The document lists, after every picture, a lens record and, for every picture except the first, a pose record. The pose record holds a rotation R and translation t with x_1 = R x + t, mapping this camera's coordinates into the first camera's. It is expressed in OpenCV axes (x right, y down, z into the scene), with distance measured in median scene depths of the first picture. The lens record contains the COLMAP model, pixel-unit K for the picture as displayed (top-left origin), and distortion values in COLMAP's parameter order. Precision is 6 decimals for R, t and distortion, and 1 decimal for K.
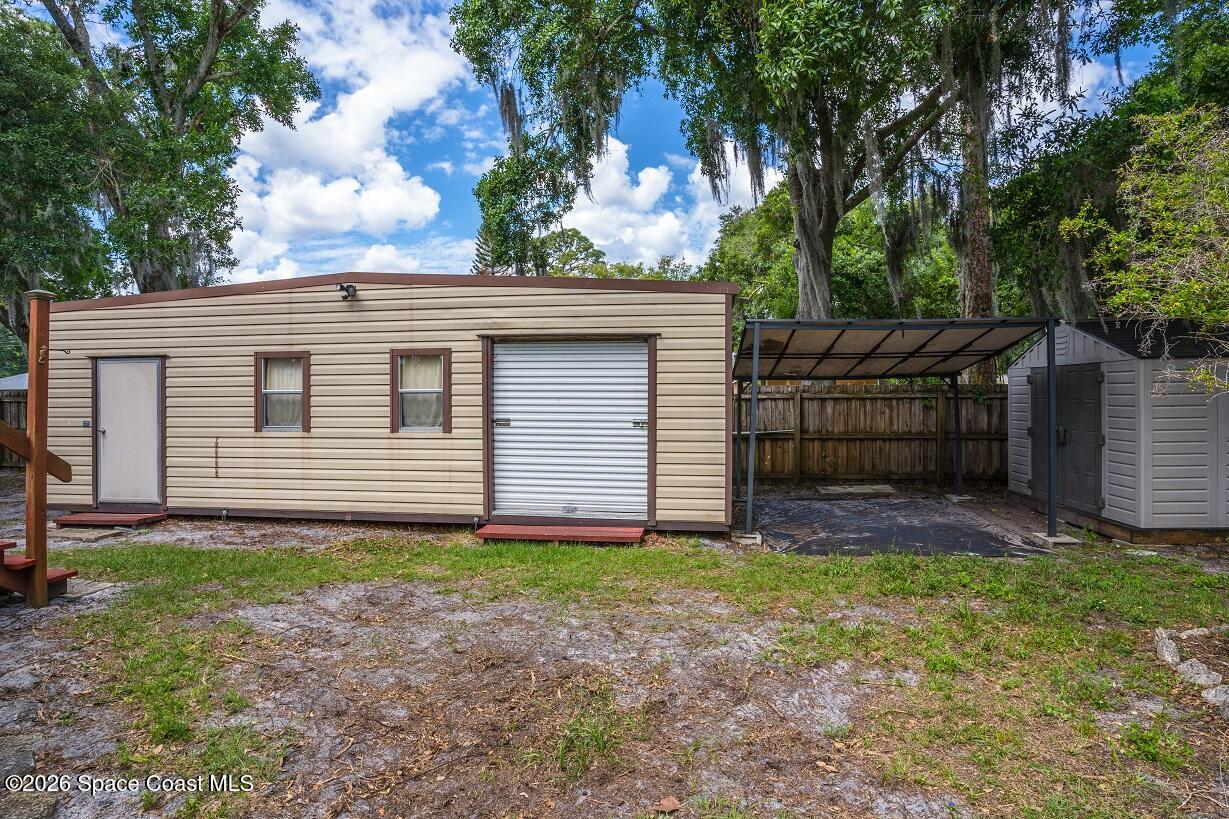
lens RADIAL K [[600.0, 0, 612.0], [0, 600.0, 405.6], [0, 0, 1]] dist [-0.000002, 0.000027]
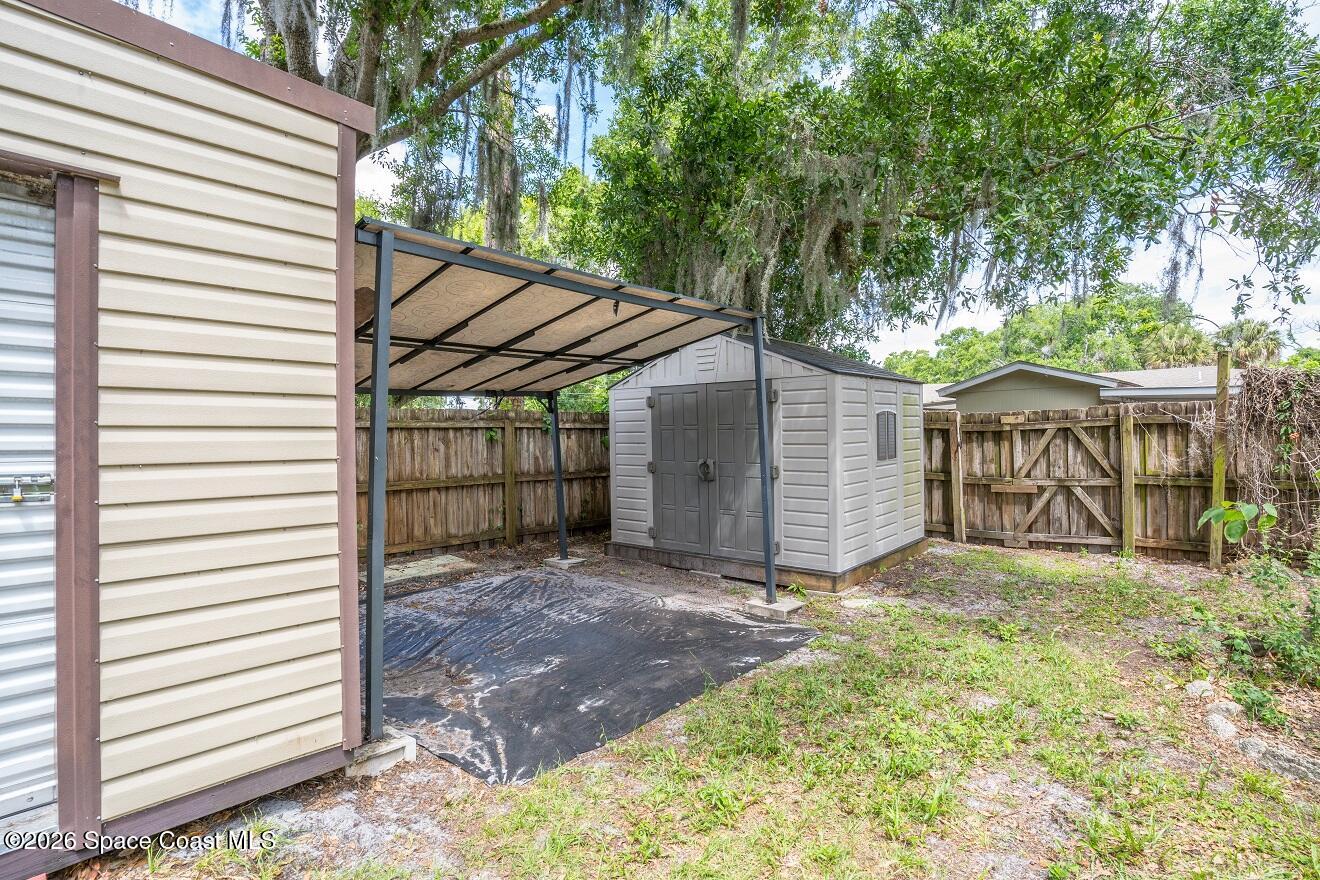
lens RADIAL K [[670.3, 0, 658.4], [0, 670.3, 438.7], [0, 0, 1]] dist [-0.007620, -0.000270]
pose [[0.582775, -0.005082, 0.812618, -0.022380], [0.016845, 0.999841, -0.005827, 0.009537], [-0.812459, 0.017084, 0.582768, 0.424809]]
